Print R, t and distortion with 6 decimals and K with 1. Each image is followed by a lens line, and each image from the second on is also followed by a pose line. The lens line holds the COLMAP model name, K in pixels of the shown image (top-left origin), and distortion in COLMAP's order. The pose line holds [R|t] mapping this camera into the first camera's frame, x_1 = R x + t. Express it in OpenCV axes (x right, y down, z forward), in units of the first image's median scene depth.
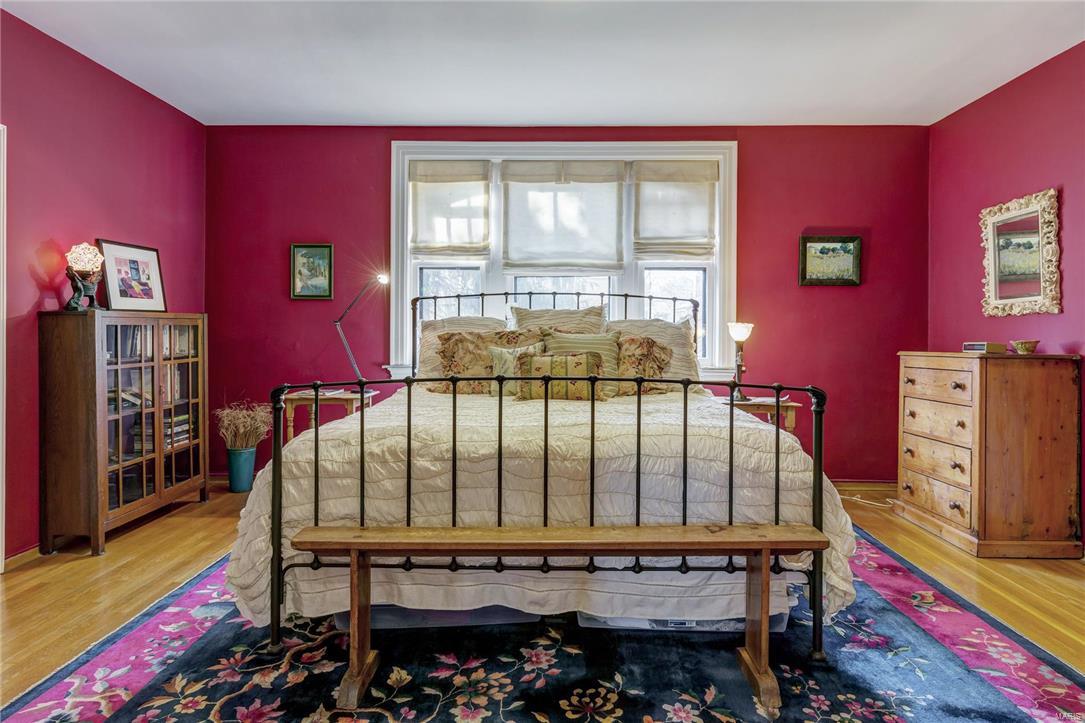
lens RADIAL K [[645.4, 0, 550.5], [0, 645.4, 336.6], [0, 0, 1]] dist [0.002621, -0.003092]
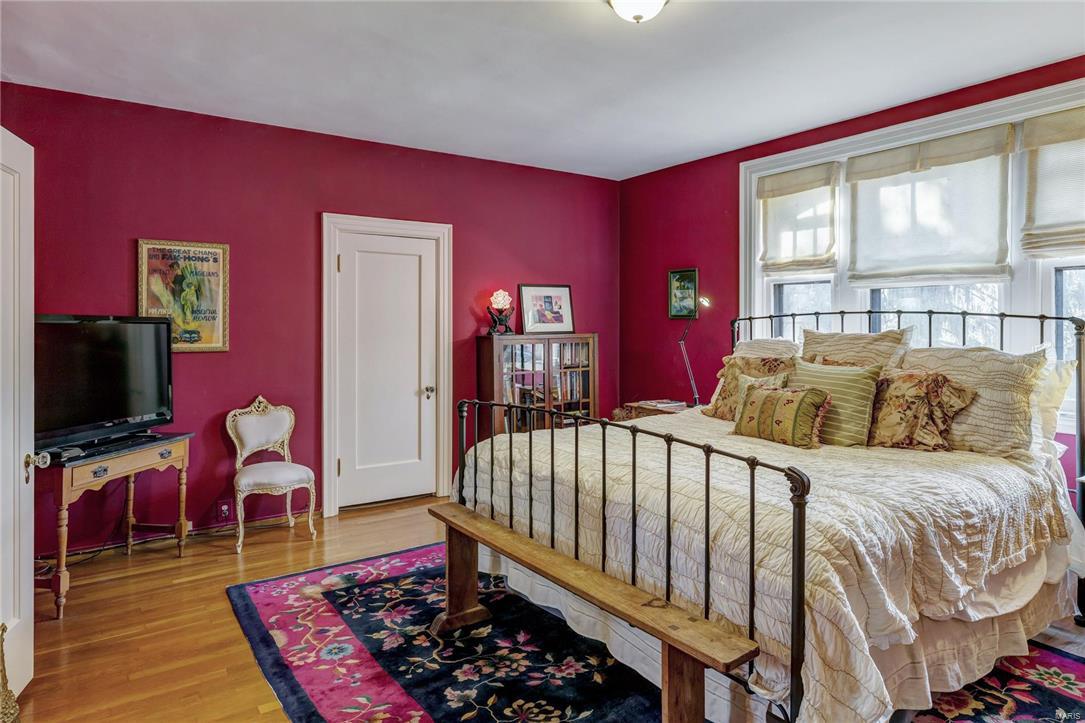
lens RADIAL K [[645.4, 0, 538.5], [0, 645.4, 330.6], [0, 0, 1]] dist [0.002621, -0.003092]
pose [[0.573241, 0.005403, -0.819369, 0.455630], [-0.004417, 0.999984, 0.003504, -0.045134], [0.819375, 0.001611, 0.573256, 0.172246]]
